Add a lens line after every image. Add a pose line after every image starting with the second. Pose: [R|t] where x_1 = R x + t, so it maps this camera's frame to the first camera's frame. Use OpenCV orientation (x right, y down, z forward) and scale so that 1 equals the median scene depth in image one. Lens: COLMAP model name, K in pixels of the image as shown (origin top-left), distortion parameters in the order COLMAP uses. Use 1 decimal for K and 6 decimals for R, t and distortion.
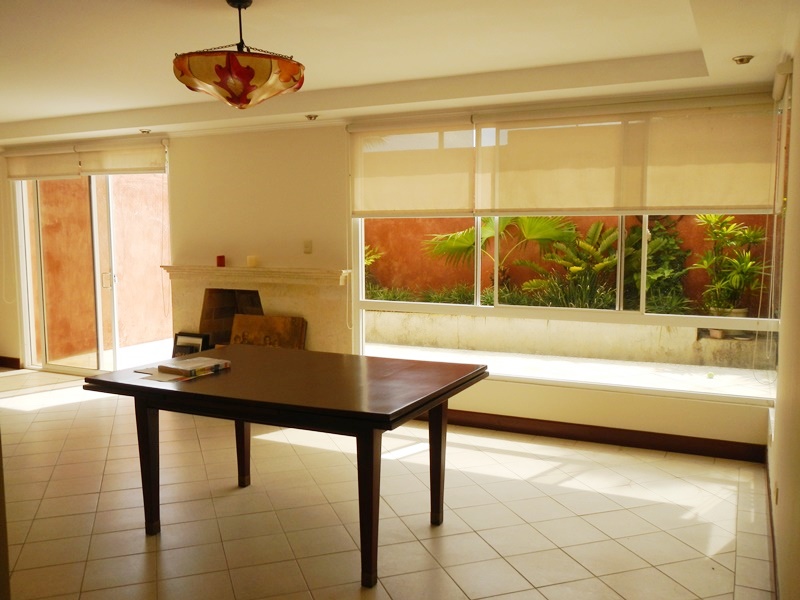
lens RADIAL K [[711.1, 0, 400.0], [0, 711.1, 300.0], [0, 0, 1]] dist [-0.000792, -0.007263]
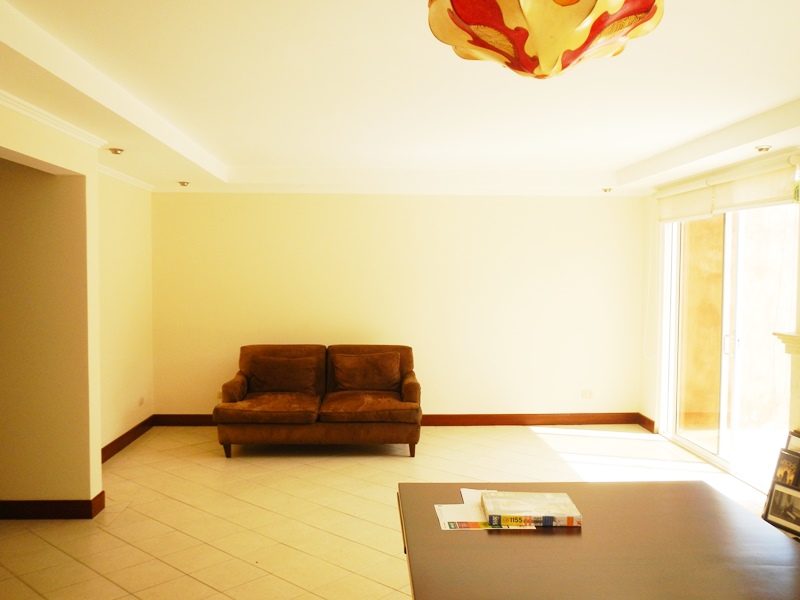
lens RADIAL K [[711.1, 0, 400.0], [0, 711.1, 300.0], [0, 0, 1]] dist [-0.000792, -0.007263]
pose [[0.481190, 0.043291, -0.875547, 0.096378], [-0.099820, 0.994989, -0.005662, -0.036259], [0.870915, 0.090121, 0.483100, 0.303408]]
